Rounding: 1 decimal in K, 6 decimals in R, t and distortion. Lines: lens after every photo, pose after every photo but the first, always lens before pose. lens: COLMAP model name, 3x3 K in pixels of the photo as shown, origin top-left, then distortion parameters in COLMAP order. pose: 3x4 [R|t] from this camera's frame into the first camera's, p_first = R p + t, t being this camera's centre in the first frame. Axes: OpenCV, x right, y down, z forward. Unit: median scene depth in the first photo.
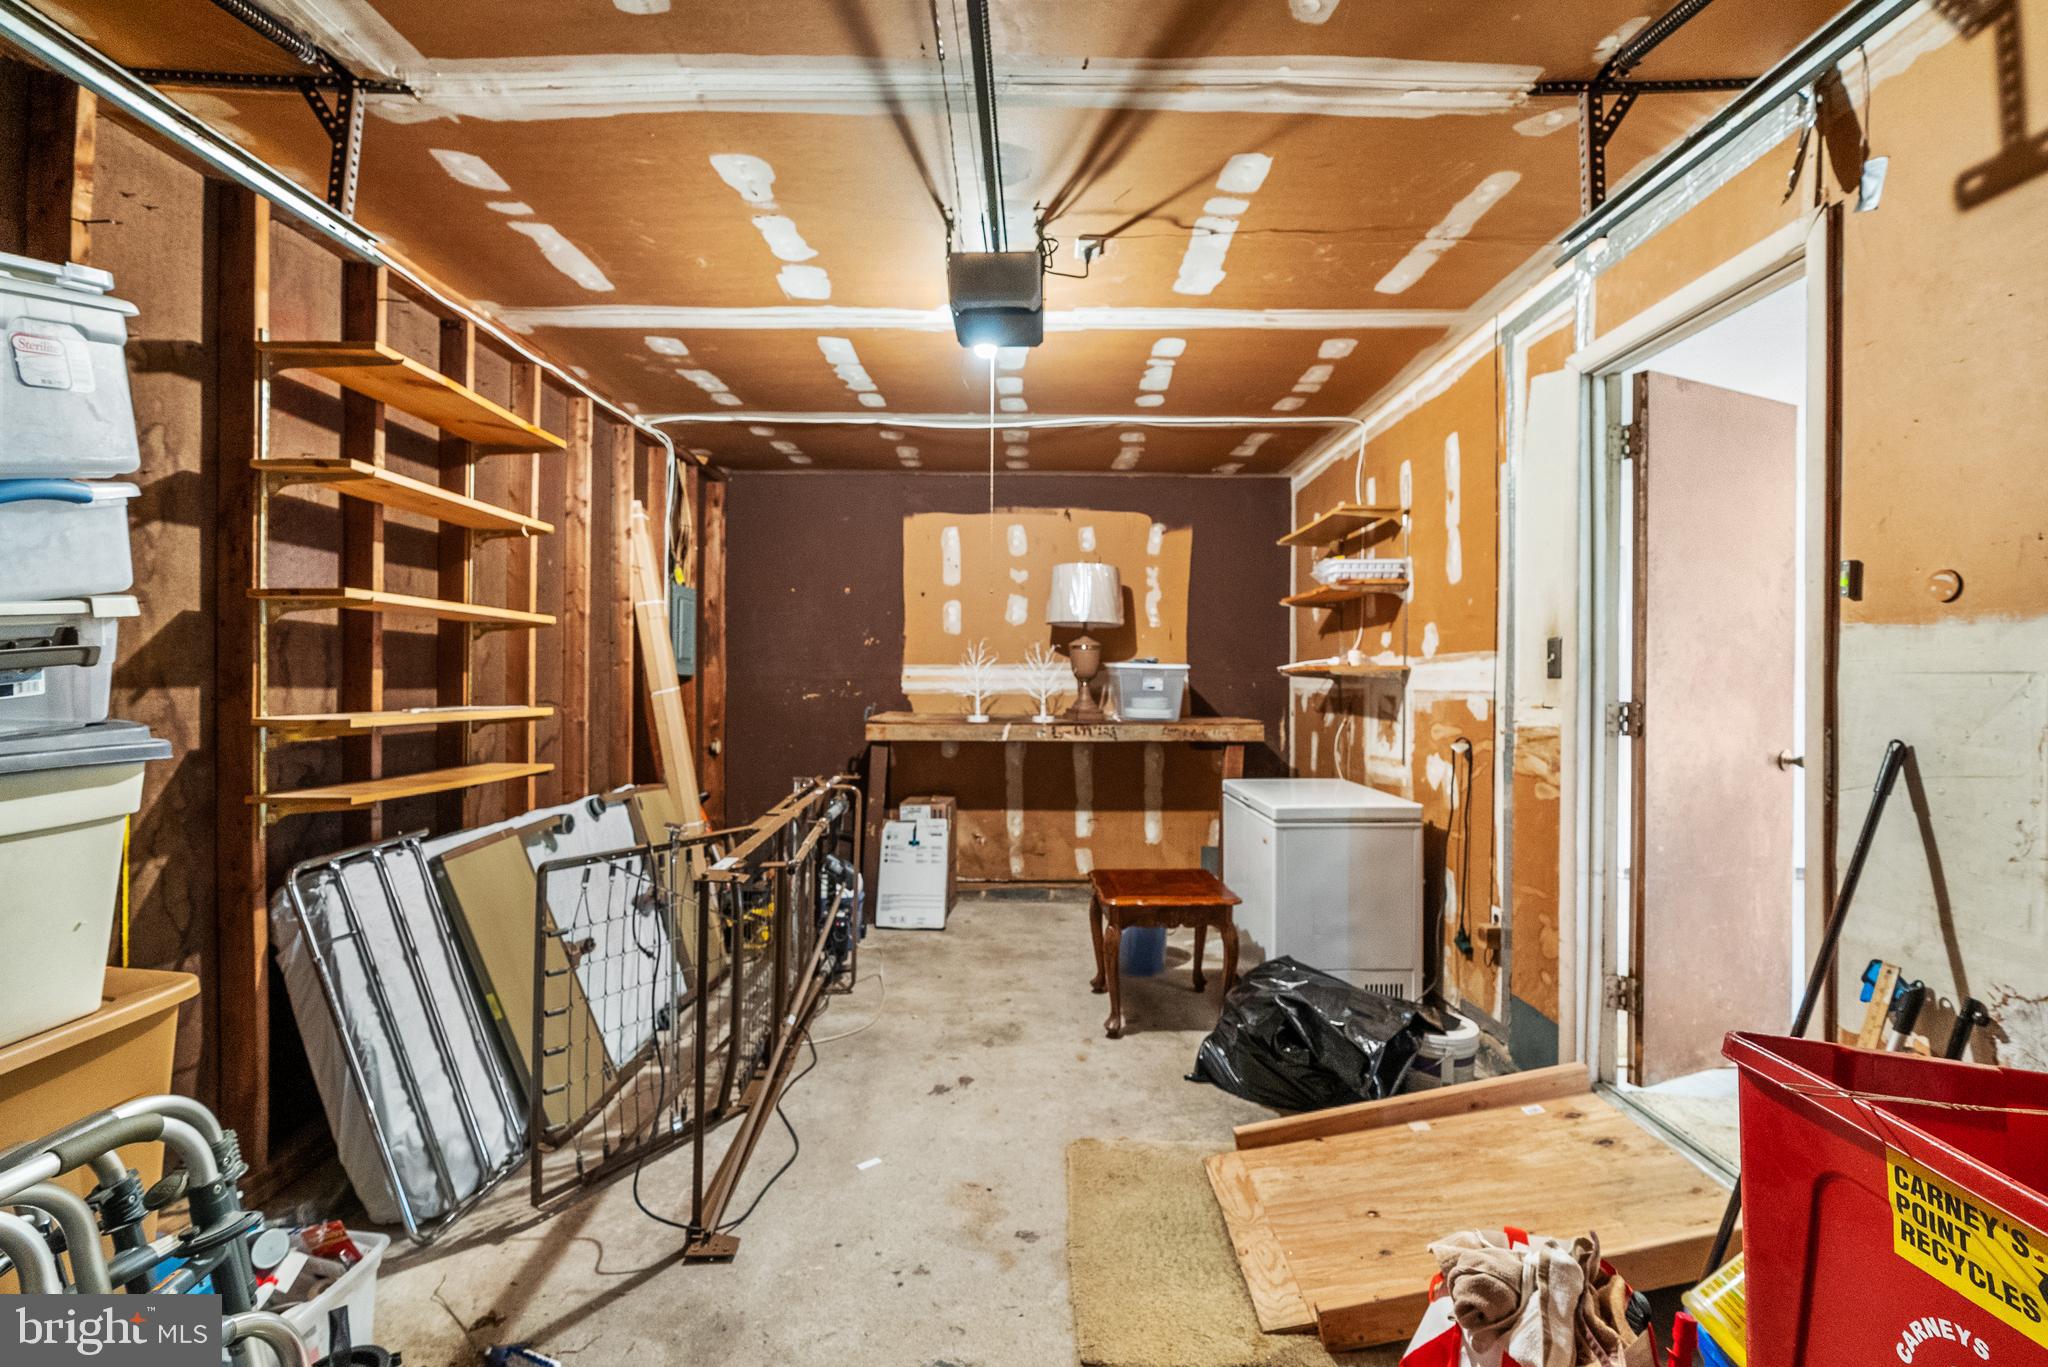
lens RADIAL K [[934.4, 0, 1021.9], [0, 934.4, 675.5], [0, 0, 1]] dist [0.000623, 0.001952]
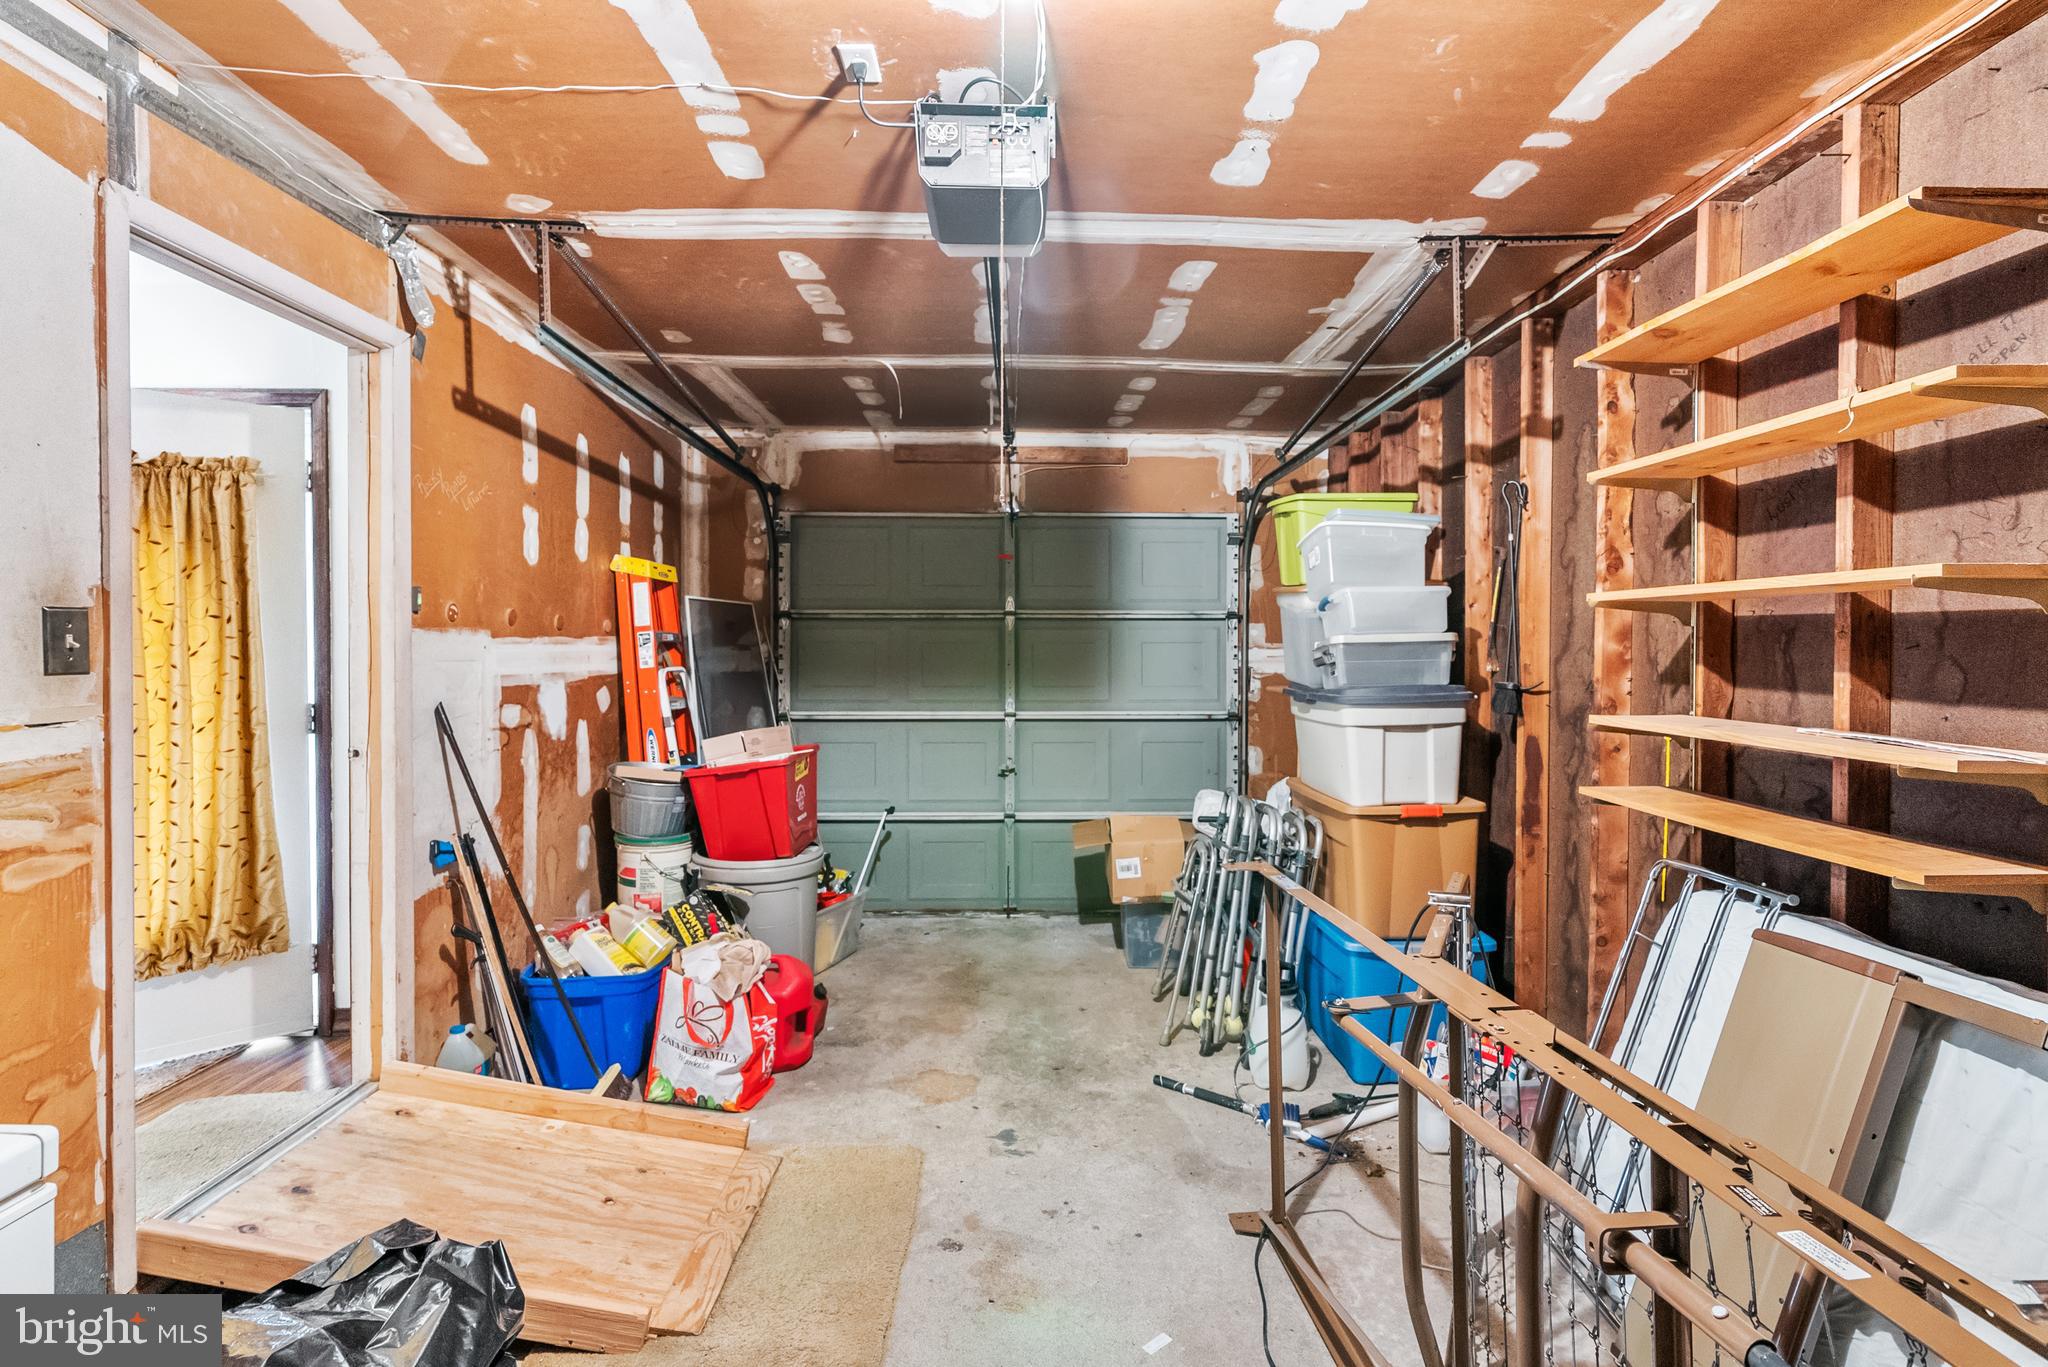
lens RADIAL K [[934.4, 0, 1032.9], [0, 934.4, 669.4], [0, 0, 1]] dist [0.000623, 0.001952]
pose [[-0.999455, -0.006910, -0.032286, -0.044488], [-0.007491, 0.999811, 0.017913, -0.019363], [0.032156, 0.018145, -0.999318, 1.989523]]
